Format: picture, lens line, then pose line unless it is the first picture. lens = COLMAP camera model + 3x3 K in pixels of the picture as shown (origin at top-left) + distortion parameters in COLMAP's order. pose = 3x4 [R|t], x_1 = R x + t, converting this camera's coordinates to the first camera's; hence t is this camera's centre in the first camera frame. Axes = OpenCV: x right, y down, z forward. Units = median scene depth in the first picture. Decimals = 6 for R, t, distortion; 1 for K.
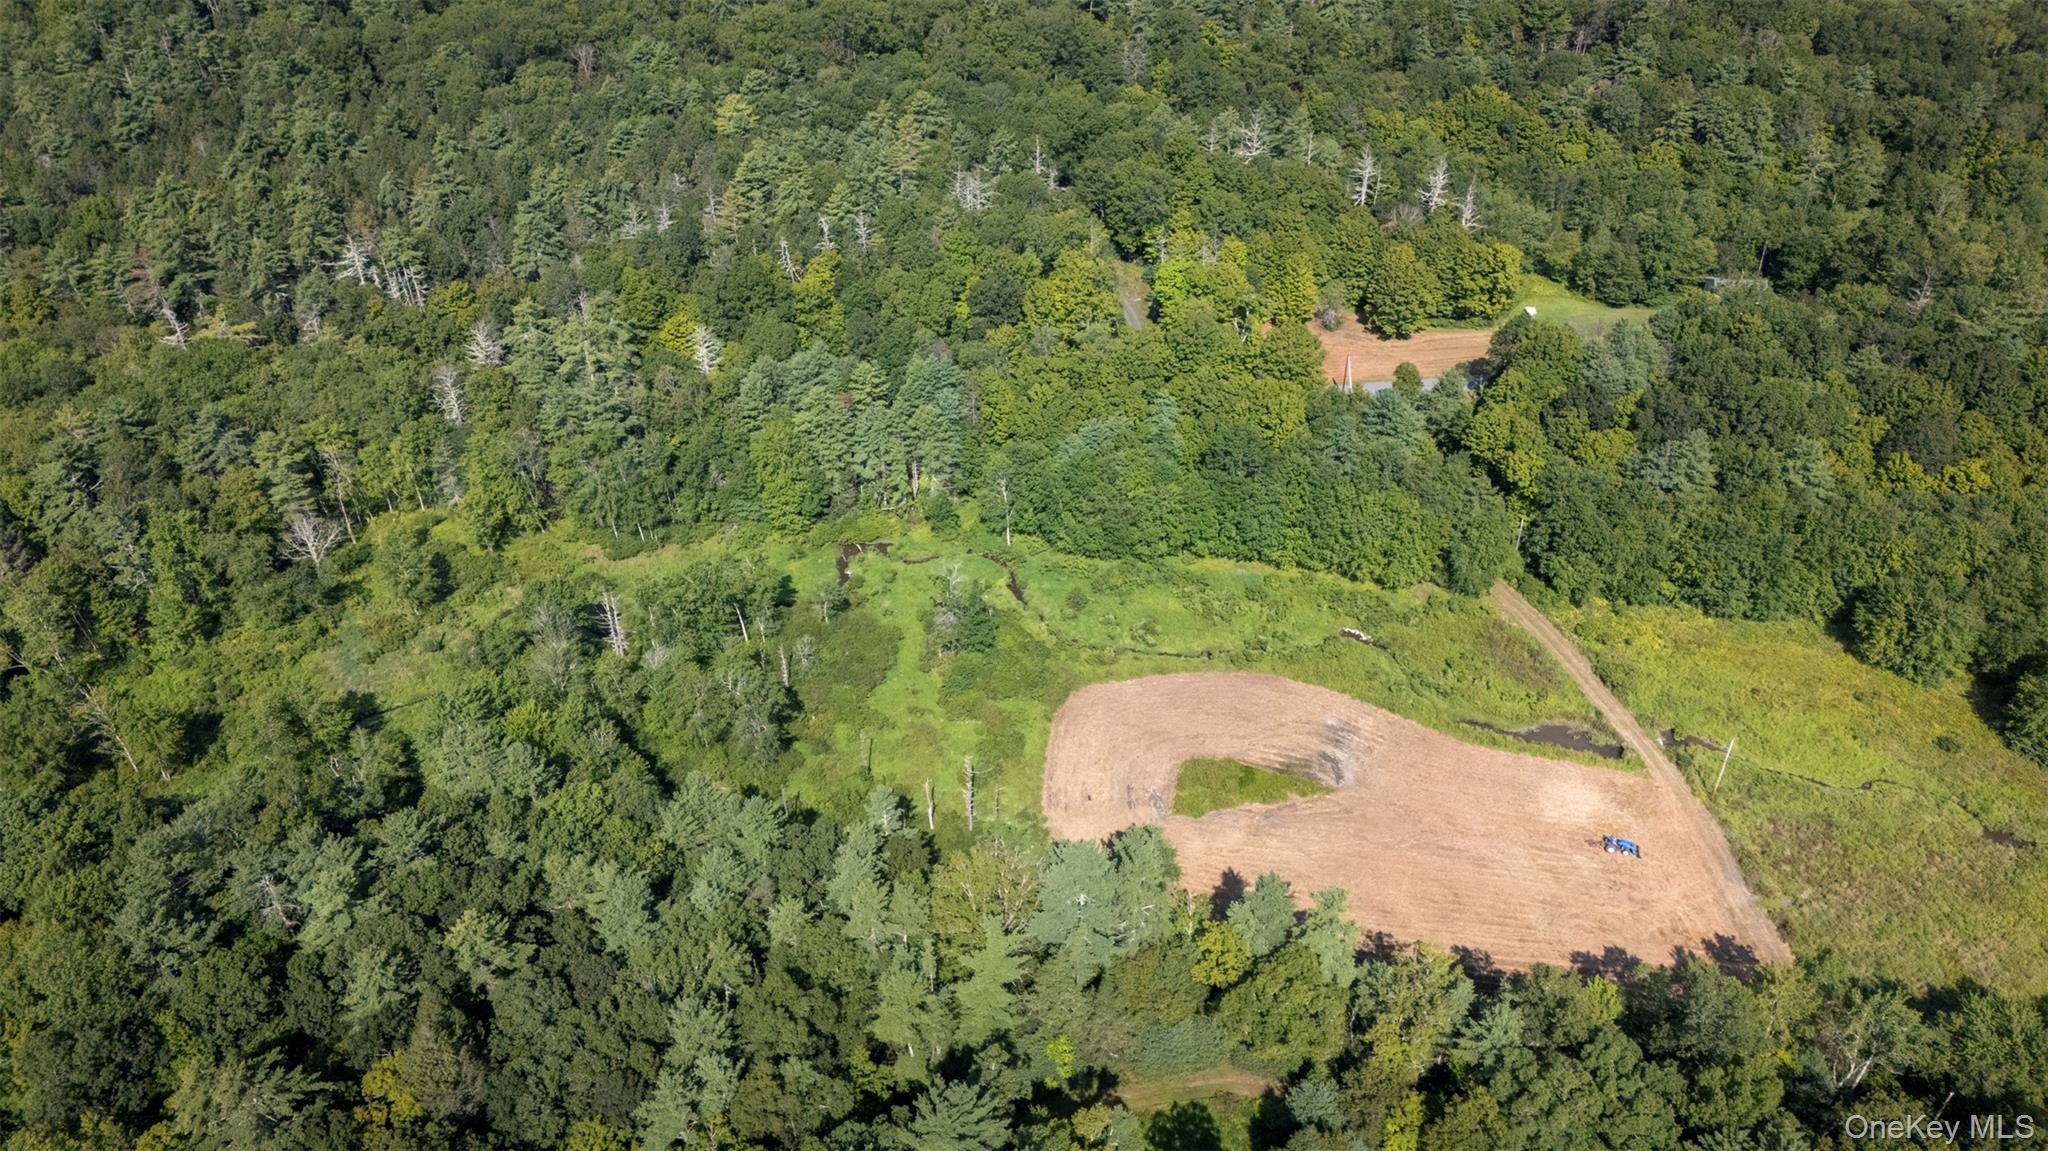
lens RADIAL K [[1489.2, 0, 1029.6], [0, 1489.2, 575.8], [0, 0, 1]] dist [0.083479, -0.082071]
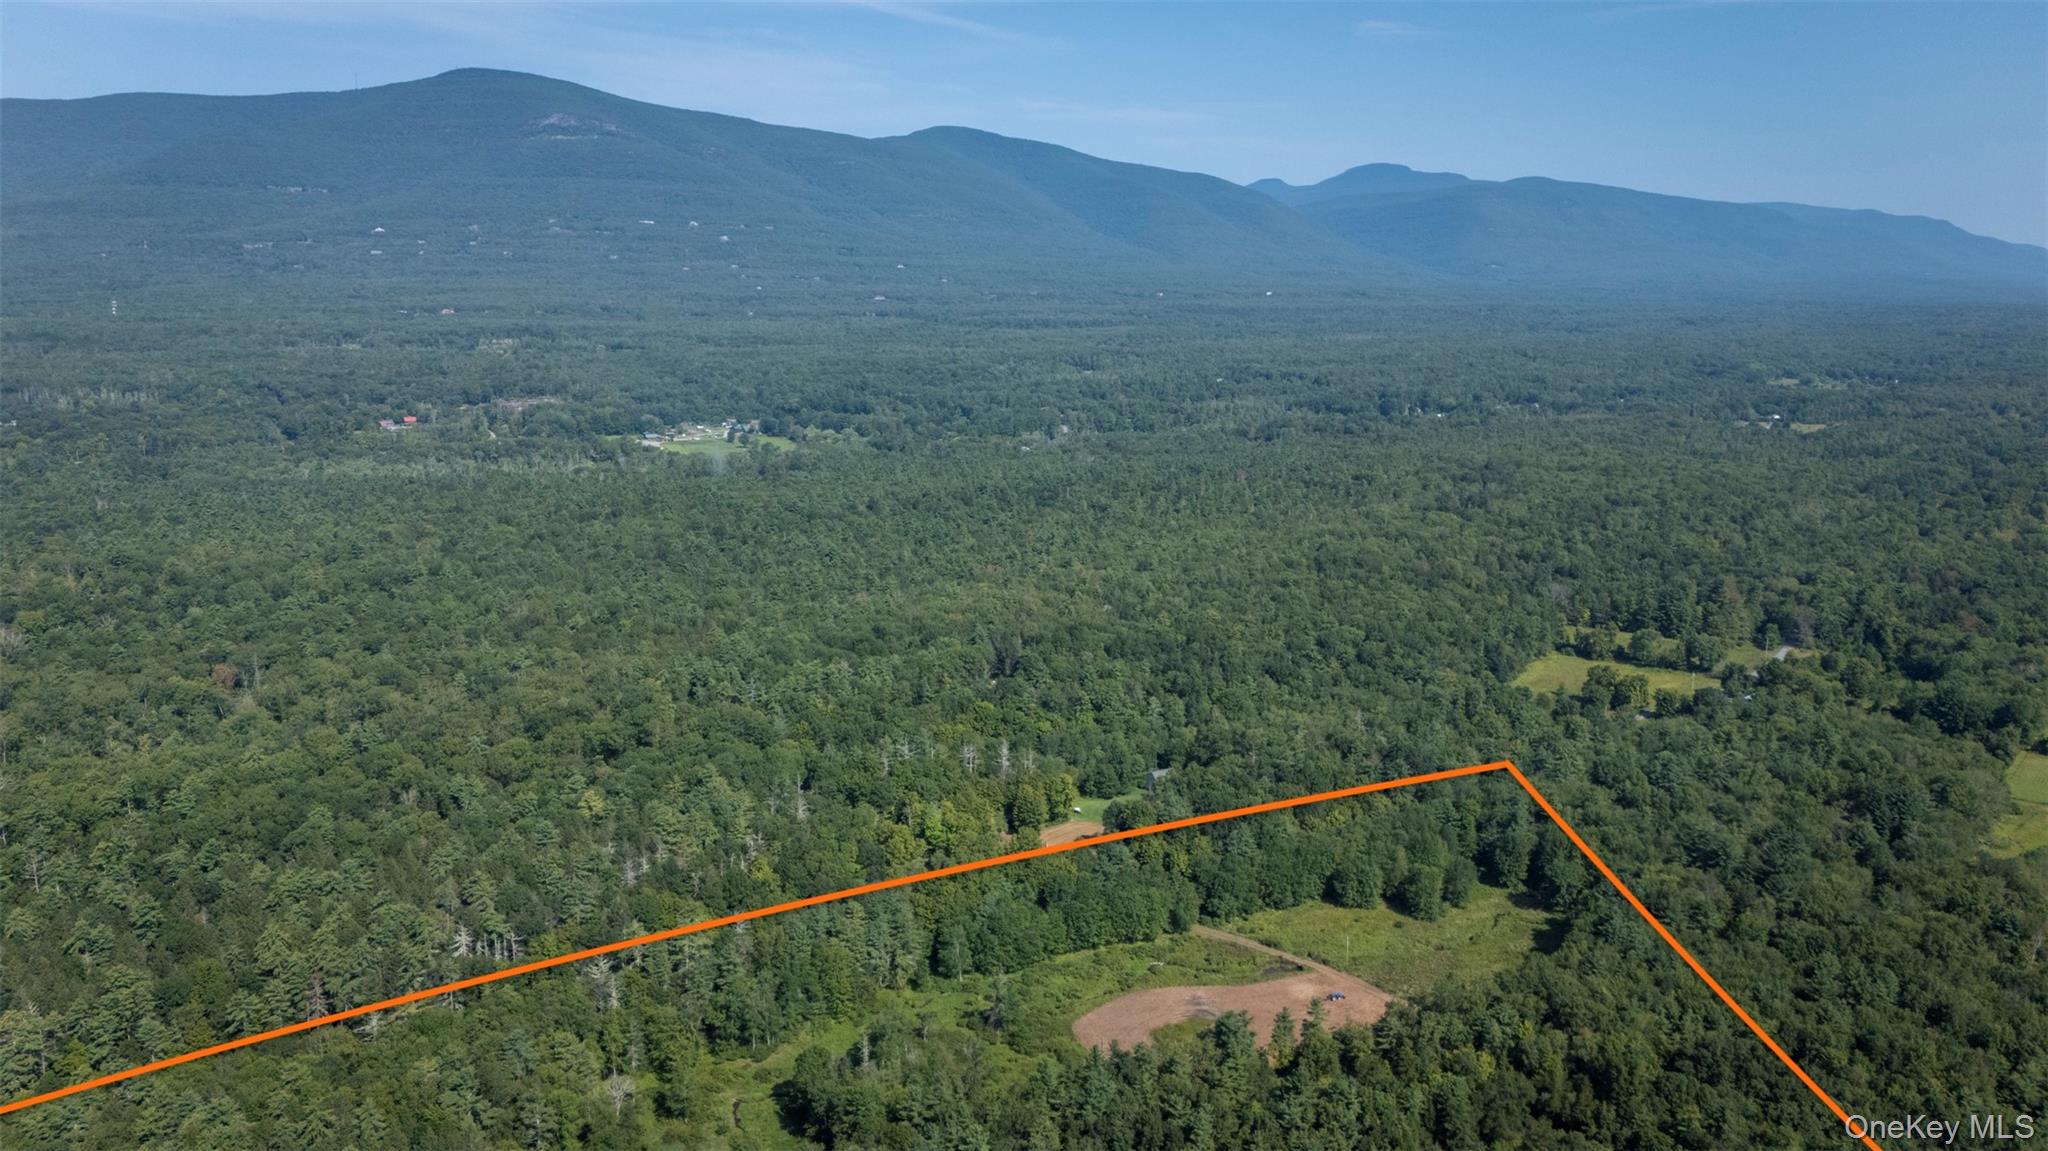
lens RADIAL K [[1489.2, 0, 1015.5], [0, 1489.2, 564.8], [0, 0, 1]] dist [0.083479, -0.082071]
pose [[0.798607, -0.112722, 0.591203, -0.806731], [0.350938, 0.885242, -0.305268, 0.088441], [-0.488947, 0.451264, 0.746519, -0.450554]]
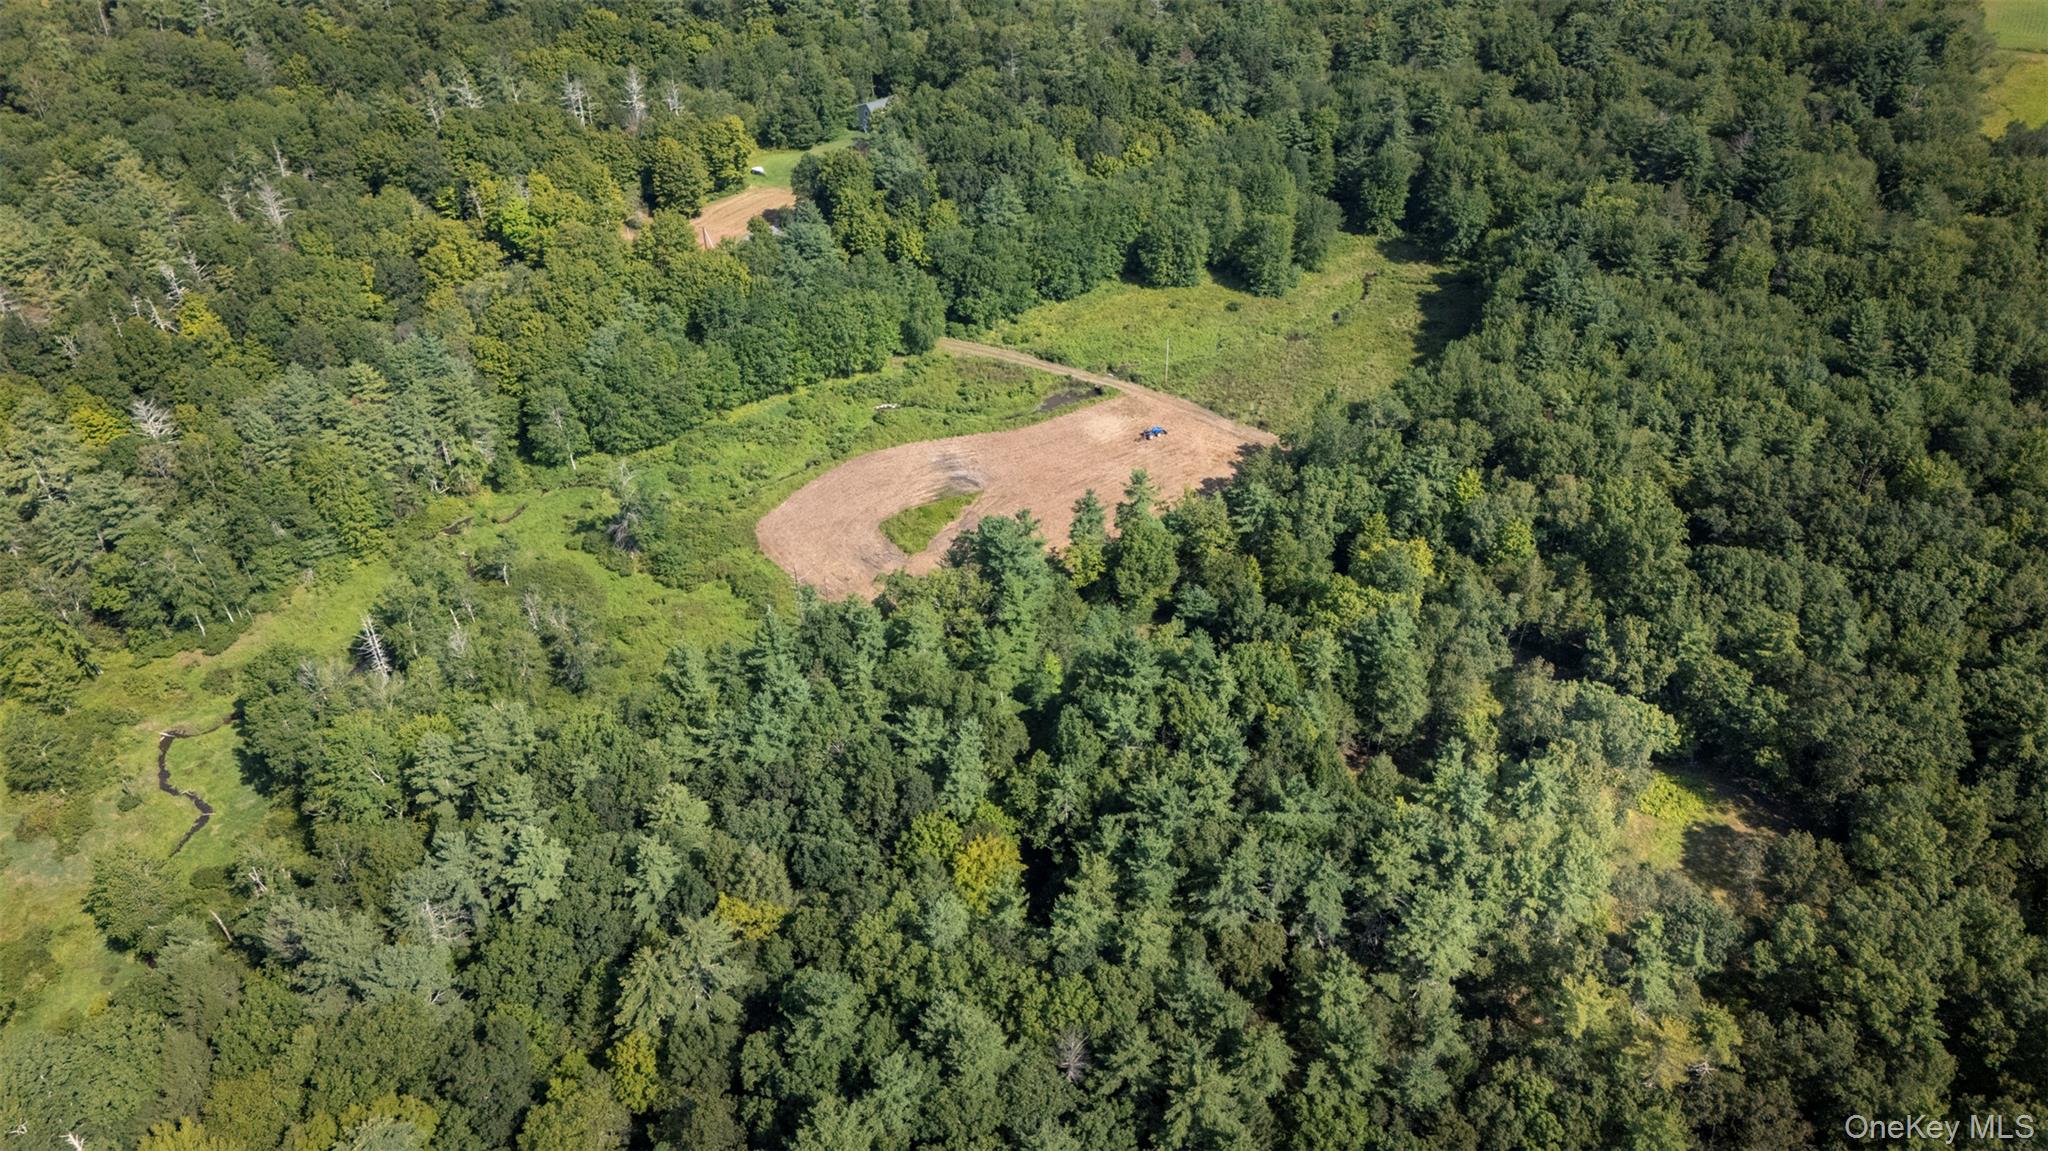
lens RADIAL K [[1489.2, 0, 1022.1], [0, 1489.2, 567.4], [0, 0, 1]] dist [0.083479, -0.082071]
pose [[0.676883, -0.438597, 0.591153, -0.403829], [0.439874, 0.884946, 0.152908, 0.014324], [-0.590204, 0.156532, 0.791932, -0.018164]]
